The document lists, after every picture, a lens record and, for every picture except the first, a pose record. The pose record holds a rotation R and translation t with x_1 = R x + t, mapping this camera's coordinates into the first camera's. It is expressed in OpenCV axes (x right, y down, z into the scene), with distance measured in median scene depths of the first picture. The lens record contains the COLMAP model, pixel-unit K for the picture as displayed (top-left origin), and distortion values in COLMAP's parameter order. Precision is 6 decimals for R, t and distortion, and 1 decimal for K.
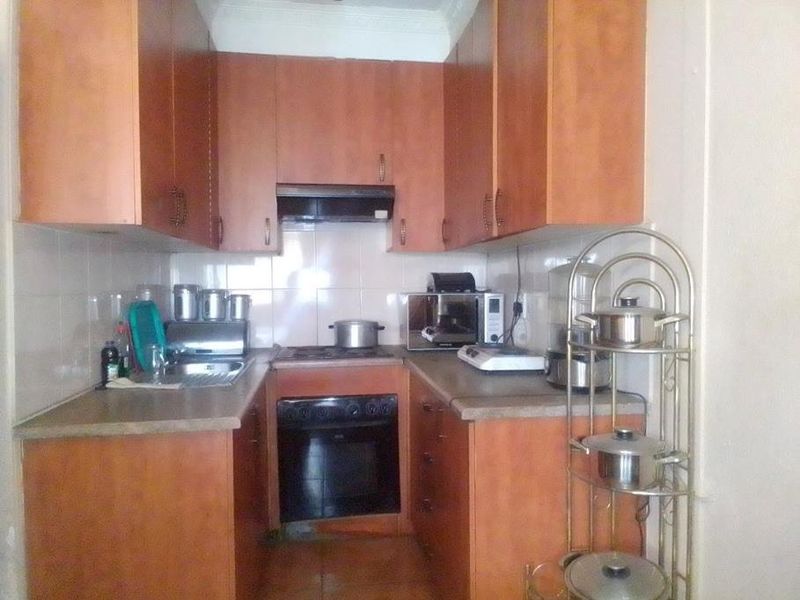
lens RADIAL K [[623.6, 0, 396.6], [0, 623.6, 303.7], [0, 0, 1]] dist [0.105077, -0.146903]
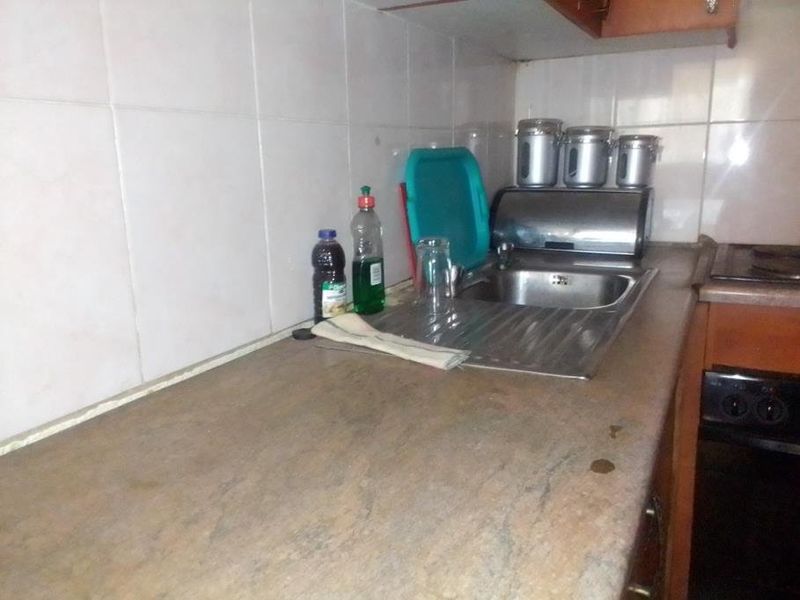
lens RADIAL K [[623.6, 0, 396.6], [0, 623.6, 303.7], [0, 0, 1]] dist [0.105077, -0.146903]
pose [[0.819161, 0.121284, -0.560594, -0.109801], [-0.000825, 0.977636, 0.210305, 0.011337], [0.573563, -0.171811, 0.800941, 0.467940]]
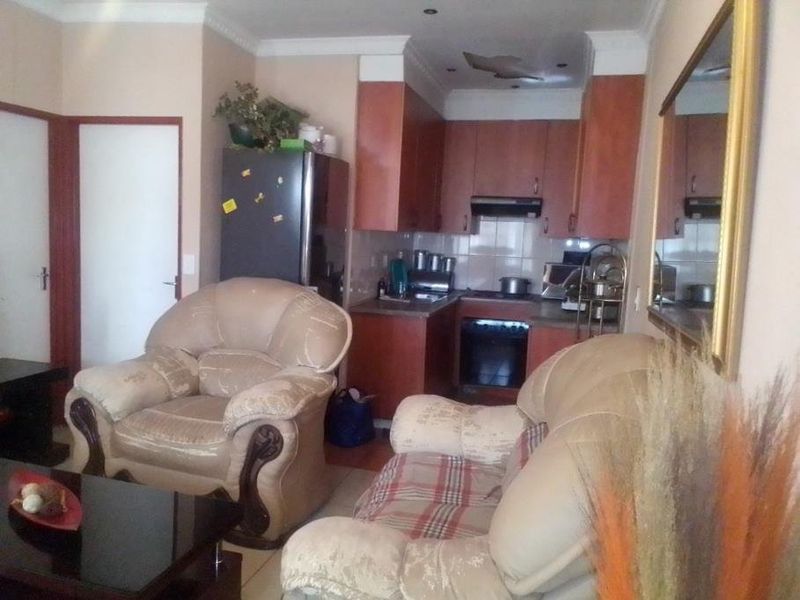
lens RADIAL K [[623.6, 0, 396.6], [0, 623.6, 303.7], [0, 0, 1]] dist [0.105077, -0.146903]
pose [[0.920688, 0.092494, -0.379182, 0.288202], [-0.063705, 0.994098, 0.087810, -0.030191], [0.385066, -0.056690, 0.921146, -0.667448]]
